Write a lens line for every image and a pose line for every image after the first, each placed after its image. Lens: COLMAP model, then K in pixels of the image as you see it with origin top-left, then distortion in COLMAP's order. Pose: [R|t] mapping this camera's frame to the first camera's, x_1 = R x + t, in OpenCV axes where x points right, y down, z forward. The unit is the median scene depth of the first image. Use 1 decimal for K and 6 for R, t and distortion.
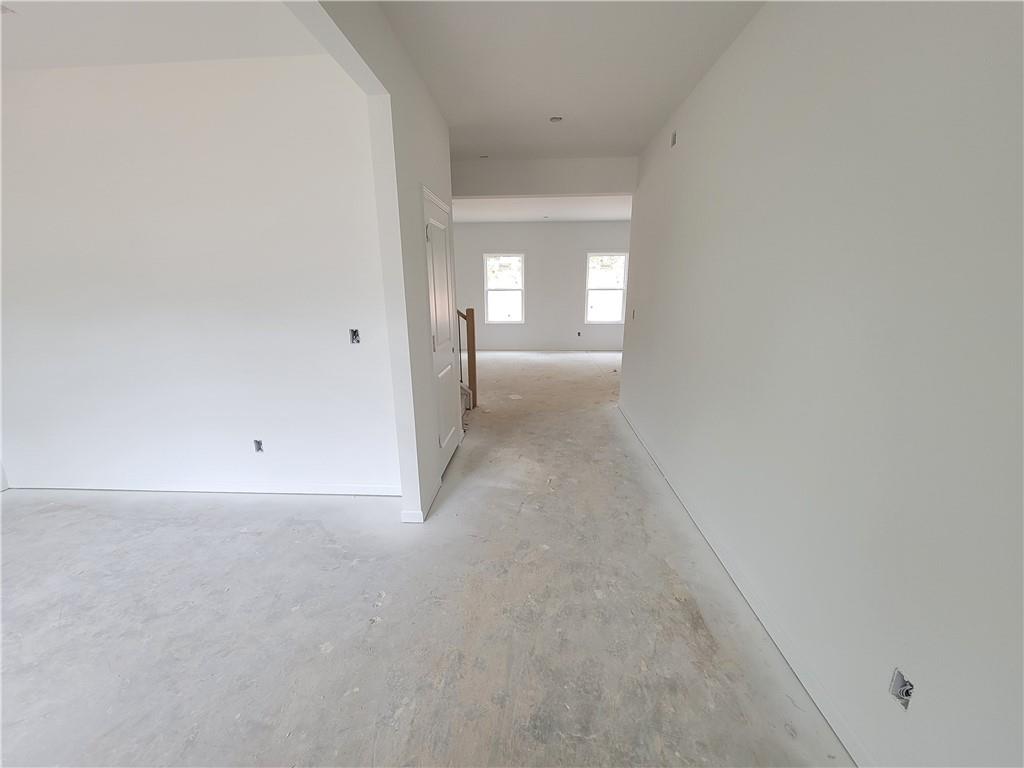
lens RADIAL K [[376.4, 0, 512.0], [0, 376.4, 384.0], [0, 0, 1]] dist [-0.000152, -0.000044]
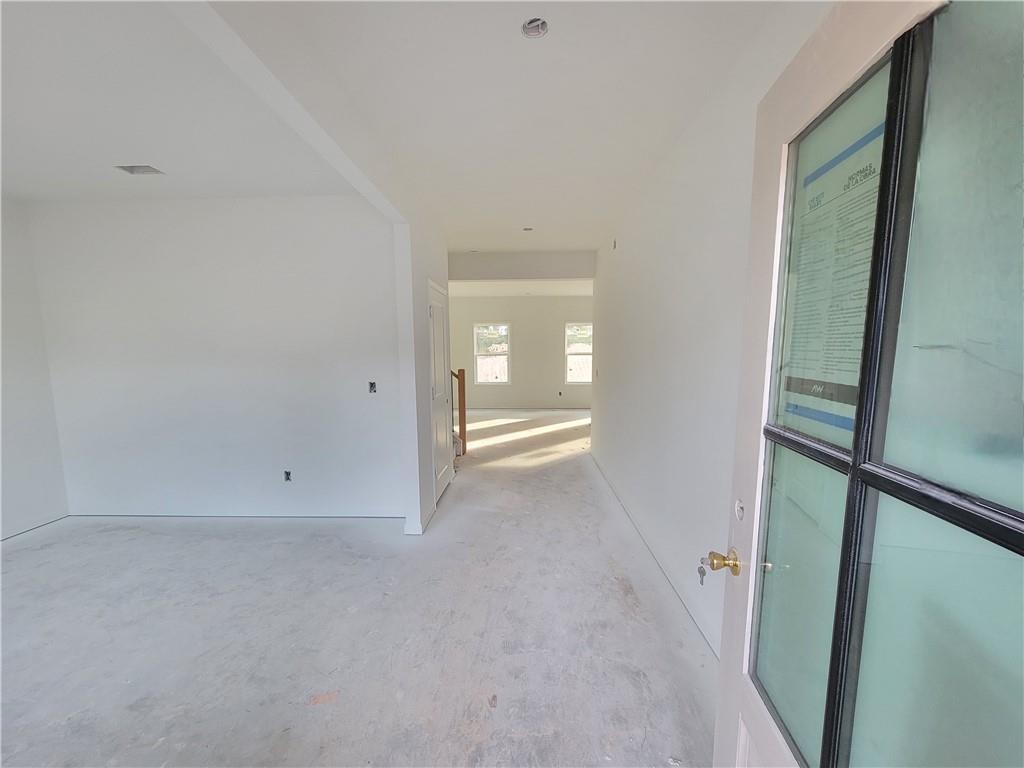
lens RADIAL K [[376.4, 0, 512.0], [0, 376.4, 384.0], [0, 0, 1]] dist [-0.000152, -0.000044]
pose [[0.999620, -0.002720, 0.027420, 0.027039], [0.007334, 0.985485, -0.169603, 0.086987], [-0.026561, 0.169740, 0.985131, -0.297589]]
